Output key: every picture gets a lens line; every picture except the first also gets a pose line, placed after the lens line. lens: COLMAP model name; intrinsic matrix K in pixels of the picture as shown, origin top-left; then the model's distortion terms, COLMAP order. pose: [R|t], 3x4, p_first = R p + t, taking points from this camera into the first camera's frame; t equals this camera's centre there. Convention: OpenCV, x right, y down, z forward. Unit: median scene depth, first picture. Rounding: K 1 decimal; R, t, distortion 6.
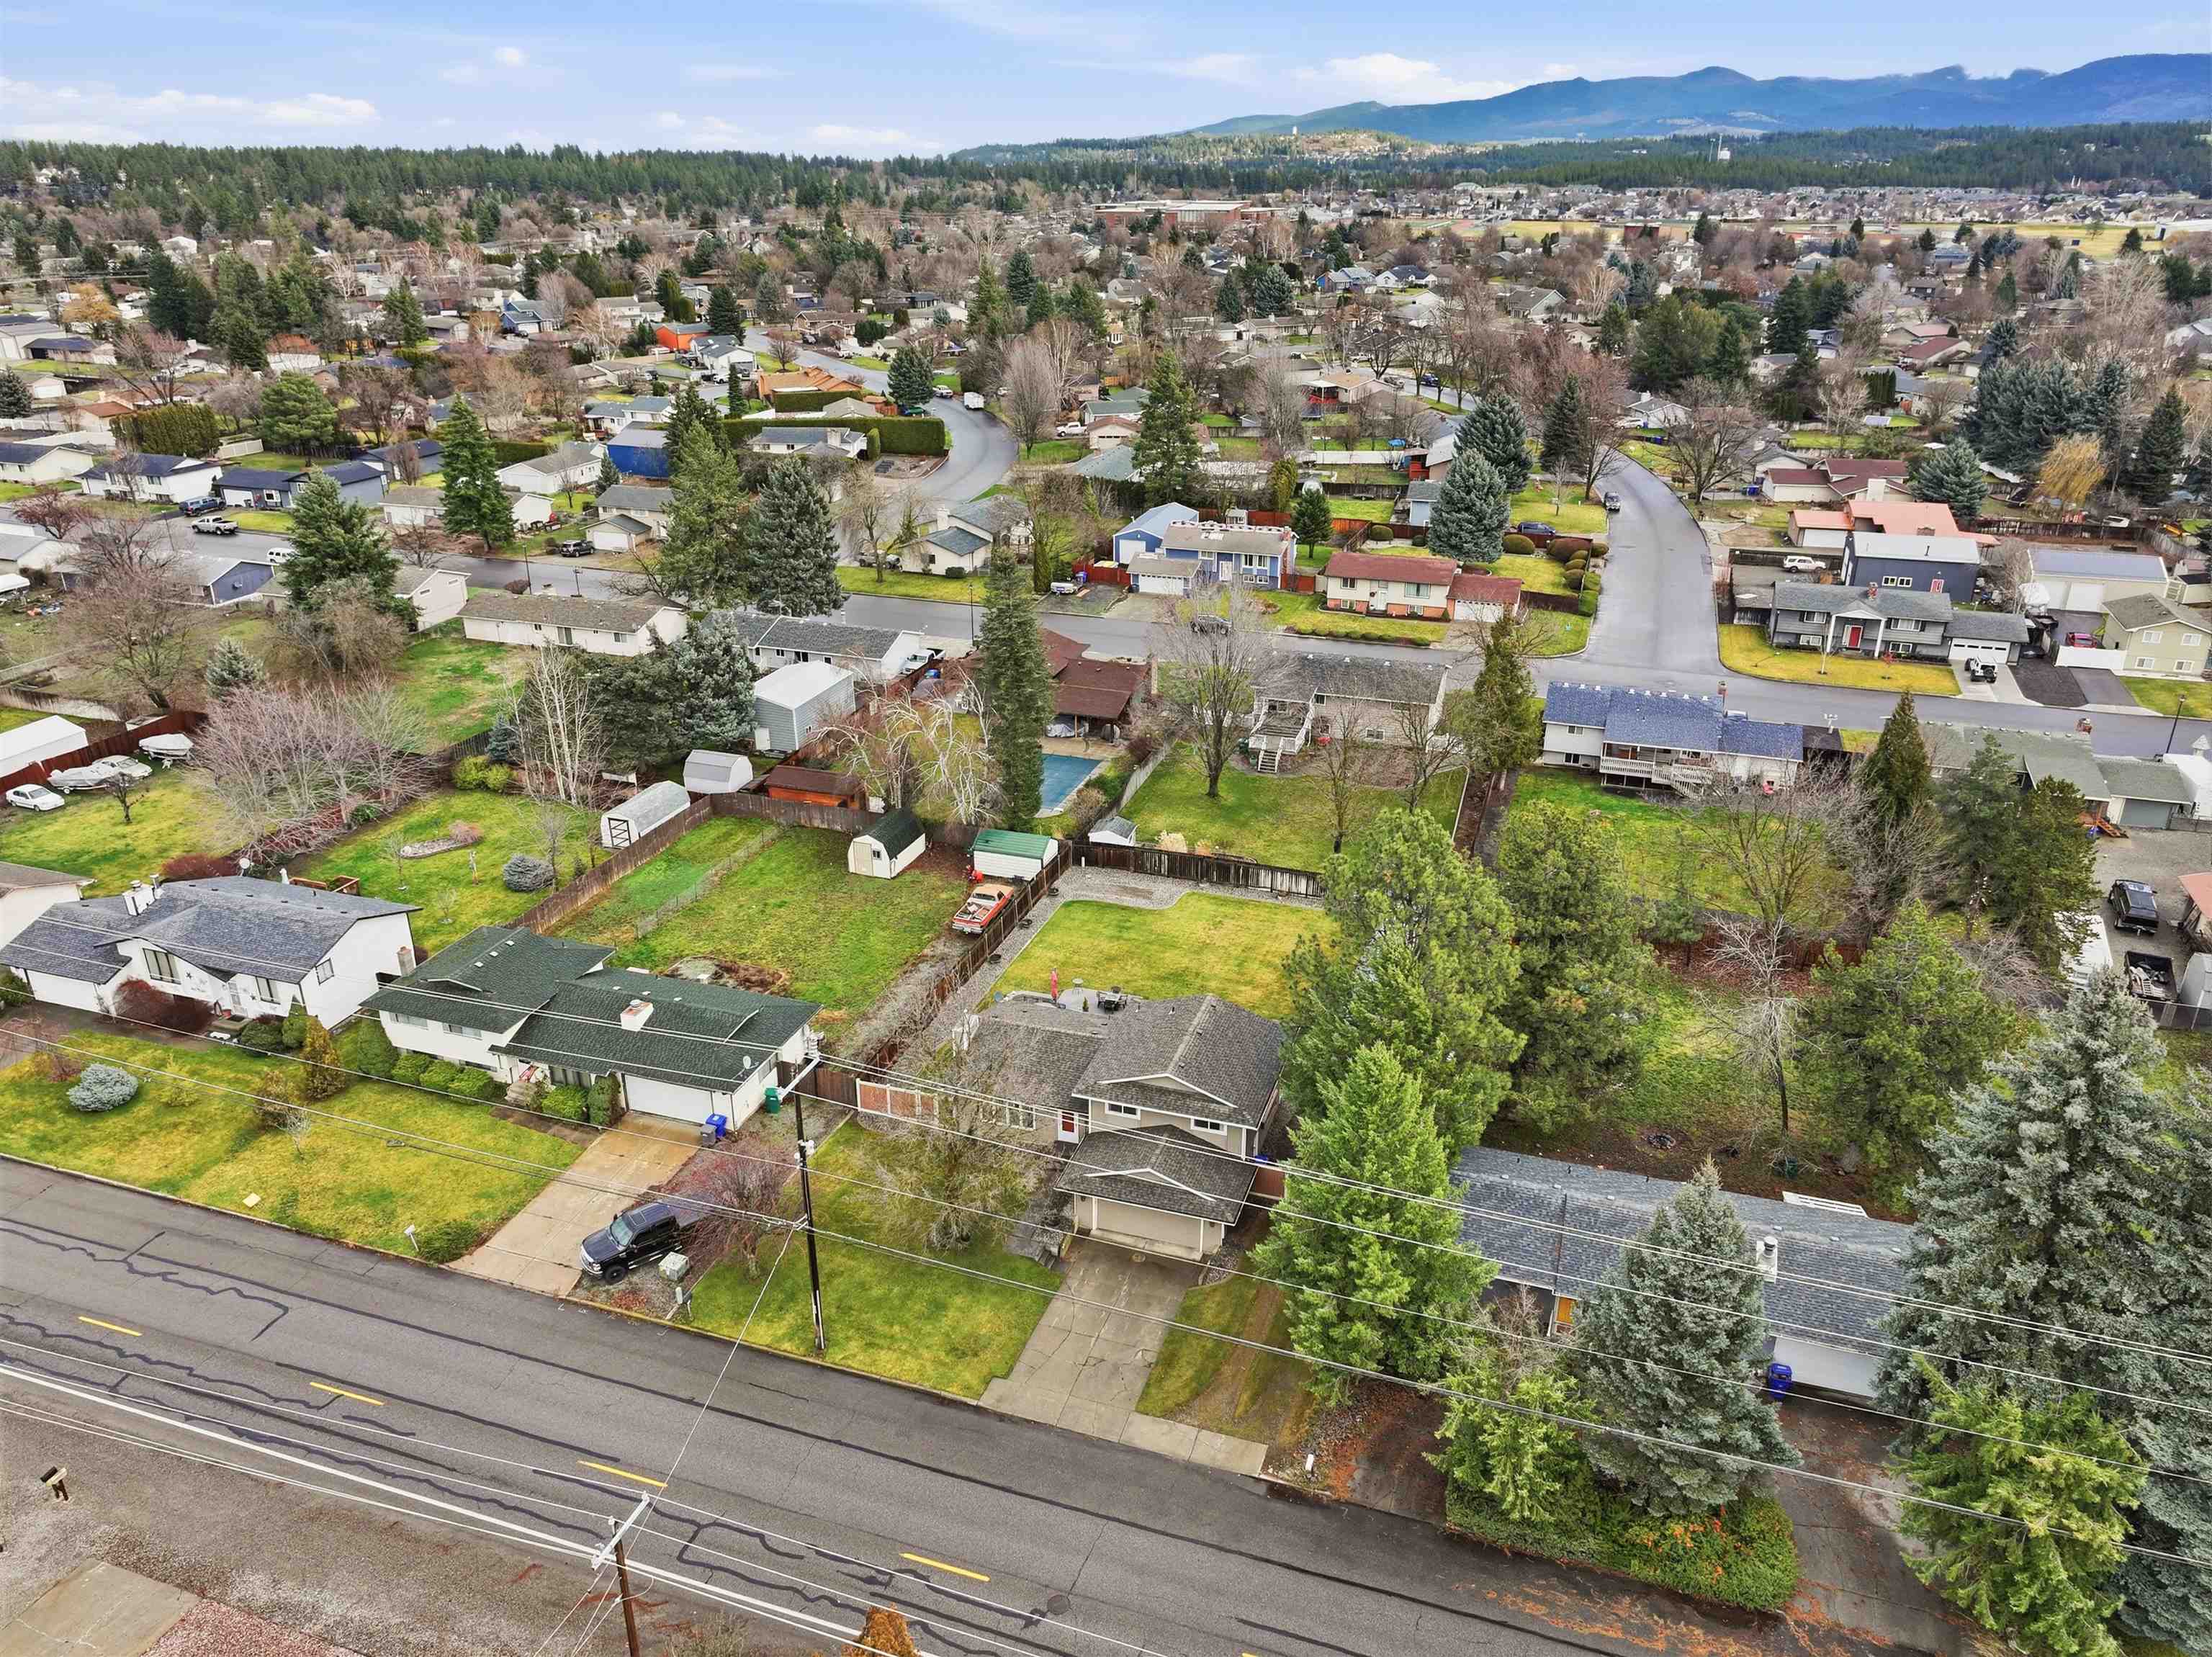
lens RADIAL K [[1561.8, 0, 1119.9], [0, 1561.8, 830.2], [0, 0, 1]] dist [-0.000781, 0.009283]
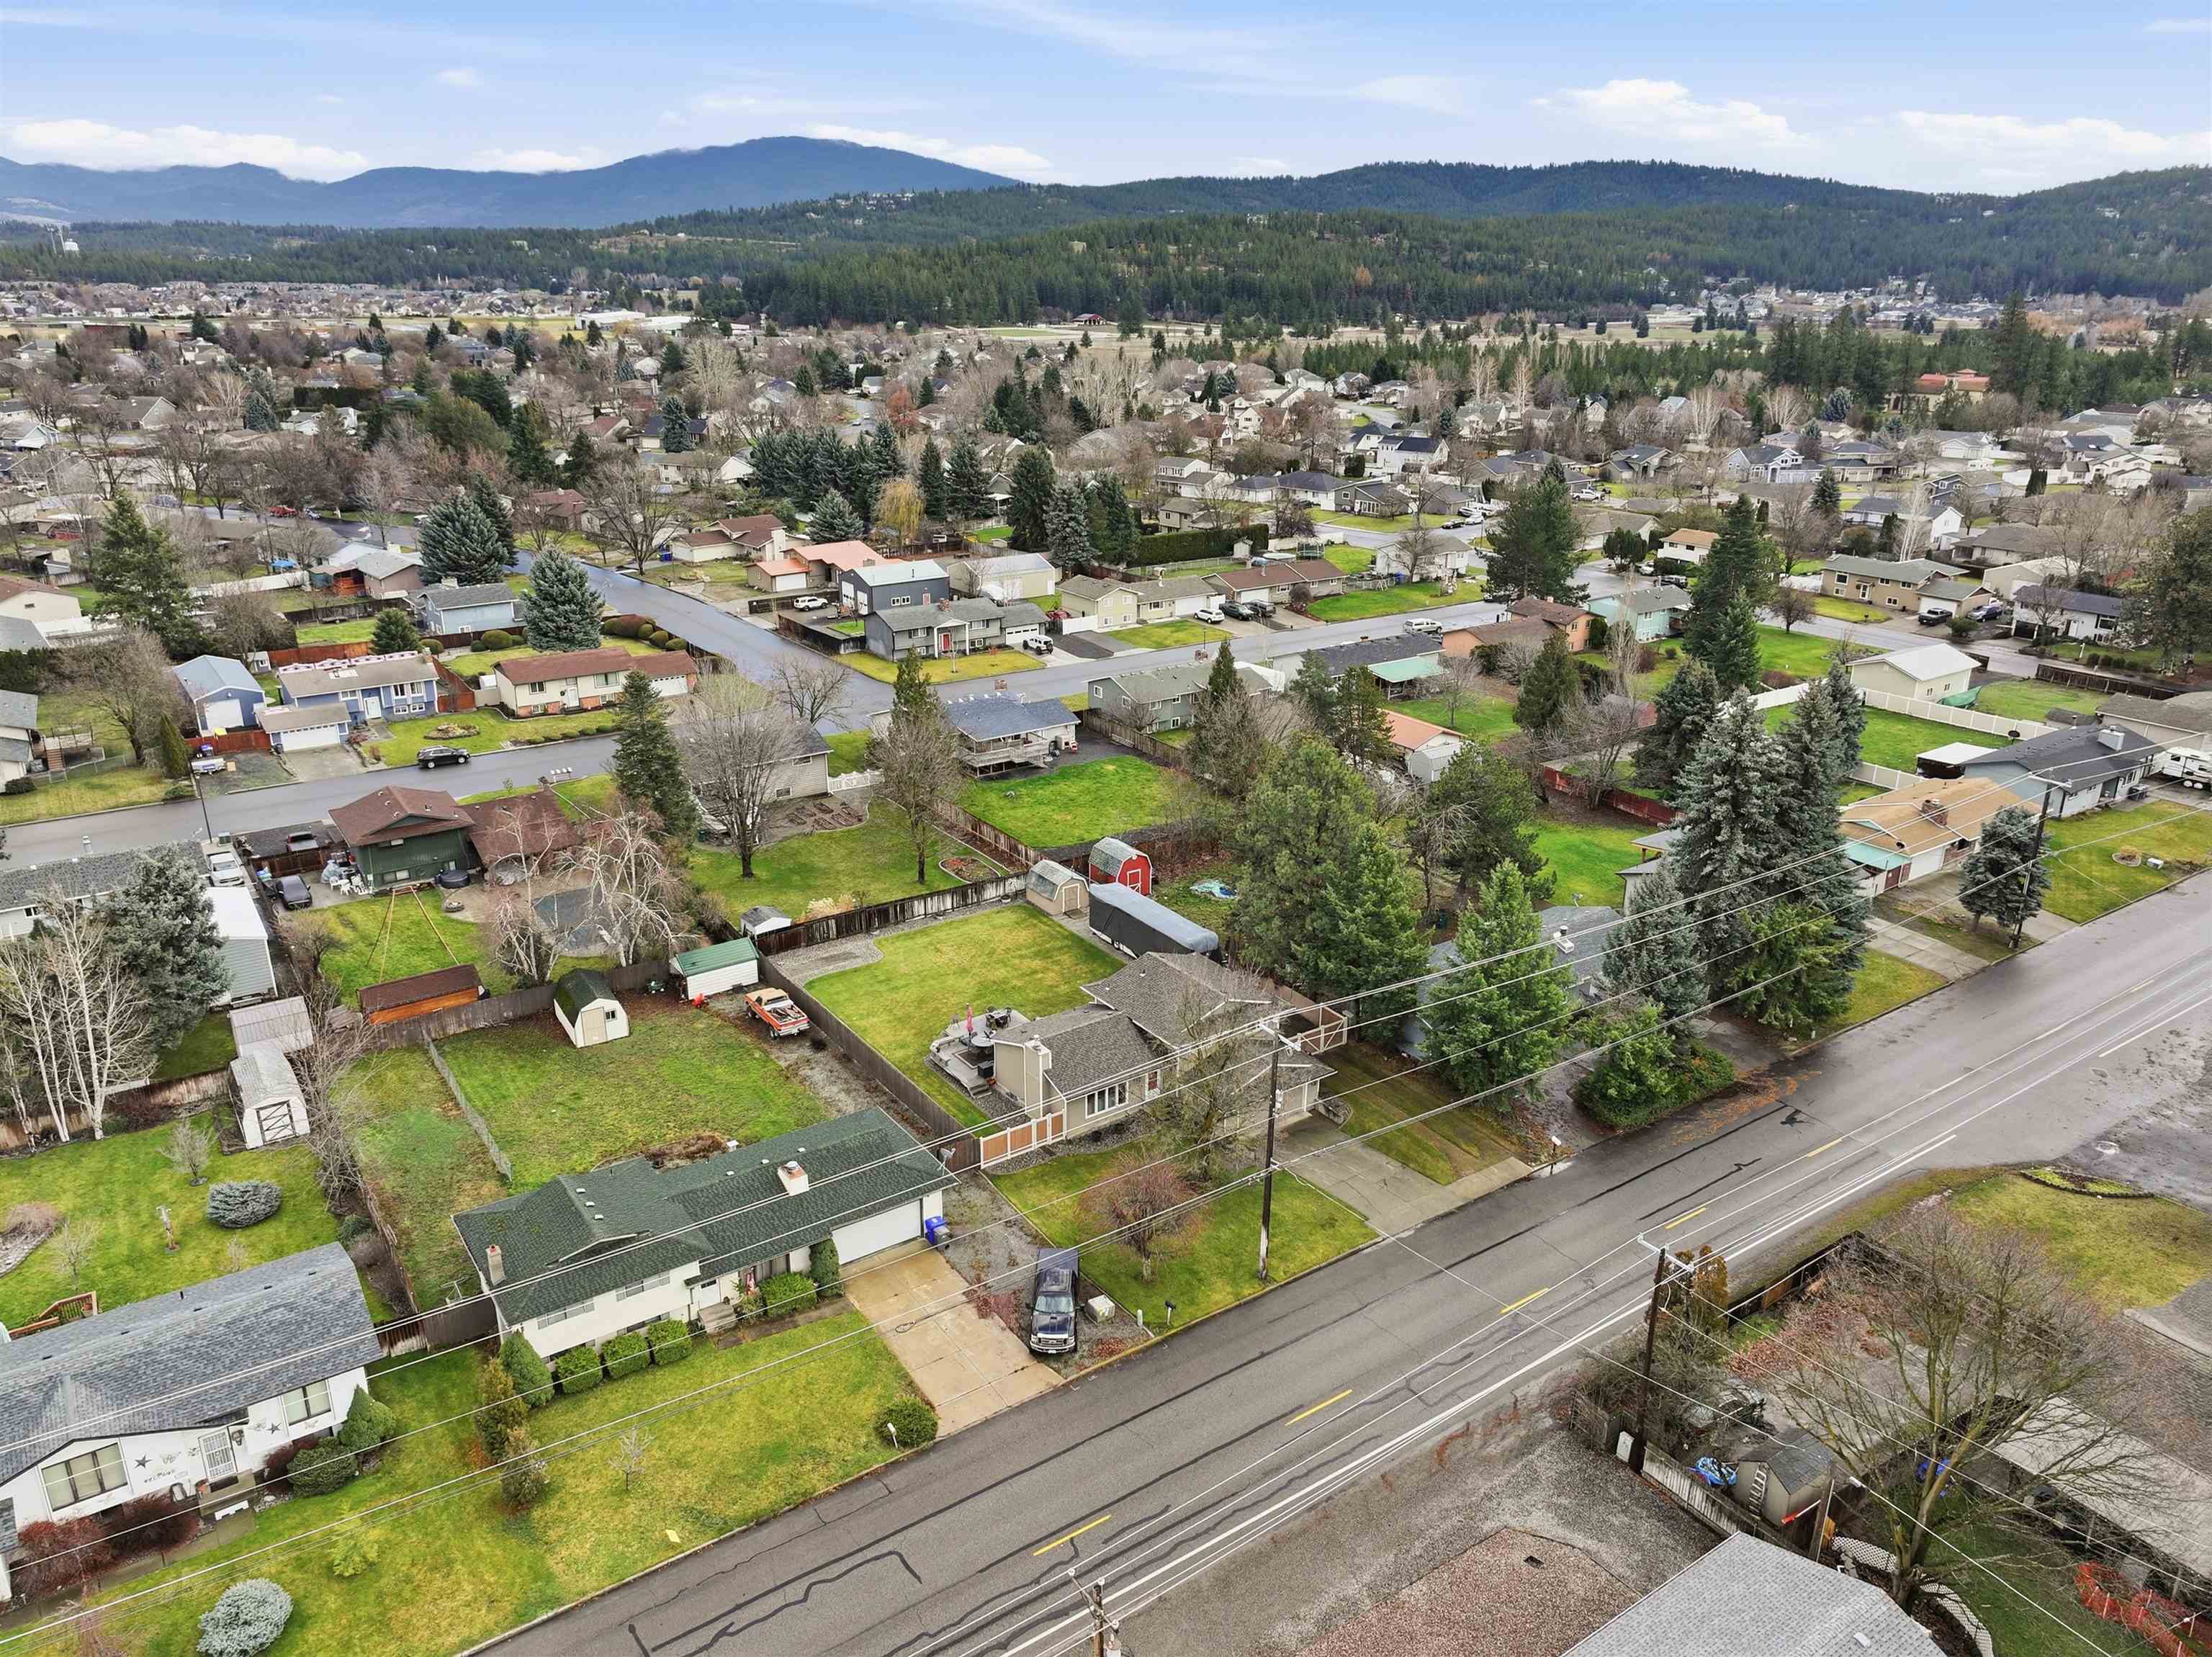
lens RADIAL K [[1561.8, 0, 1119.9], [0, 1561.8, 830.2], [0, 0, 1]] dist [-0.000781, 0.009283]
pose [[0.590994, -0.270449, 0.759989, -0.563558], [0.309240, 0.946105, 0.096205, -0.072637], [-0.745048, 0.178162, 0.642777, 0.138656]]
